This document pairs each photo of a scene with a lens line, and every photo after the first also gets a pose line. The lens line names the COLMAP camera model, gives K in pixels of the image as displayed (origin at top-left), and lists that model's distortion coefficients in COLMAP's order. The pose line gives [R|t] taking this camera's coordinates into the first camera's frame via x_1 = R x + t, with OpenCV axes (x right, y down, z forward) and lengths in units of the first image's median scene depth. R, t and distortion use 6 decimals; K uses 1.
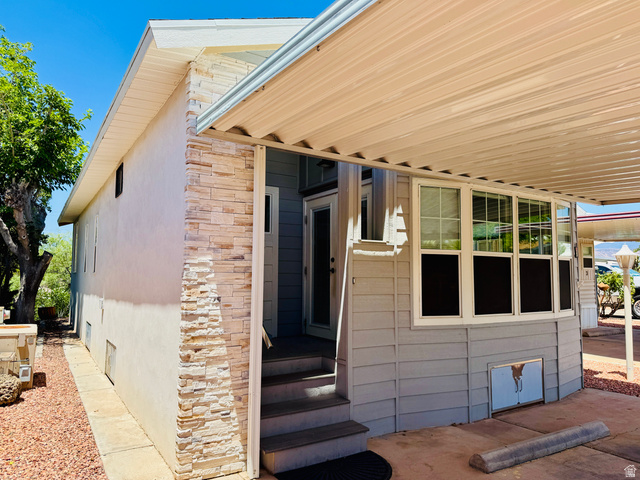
lens RADIAL K [[455.1, 0, 318.8], [0, 455.1, 236.2], [0, 0, 1]] dist [0.001731, -0.010514]
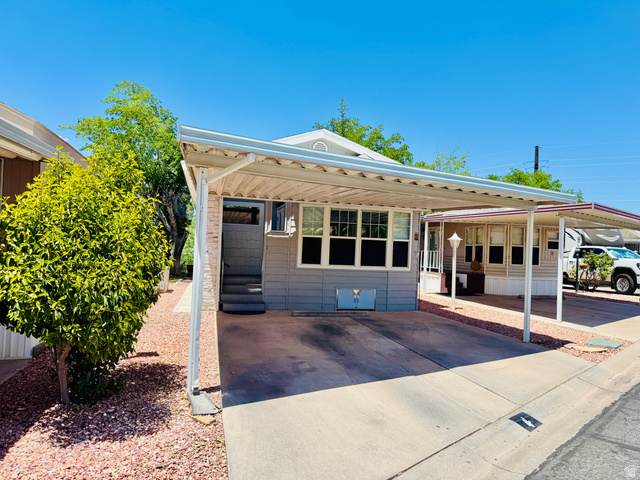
lens RADIAL K [[455.1, 0, 320.4], [0, 455.1, 240.0], [0, 0, 1]] dist [0.001731, -0.010514]
pose [[0.950329, 0.022035, -0.310466, 1.022853], [-0.004051, 0.998282, 0.058451, -0.079533], [0.311221, -0.054290, 0.948786, -1.148025]]
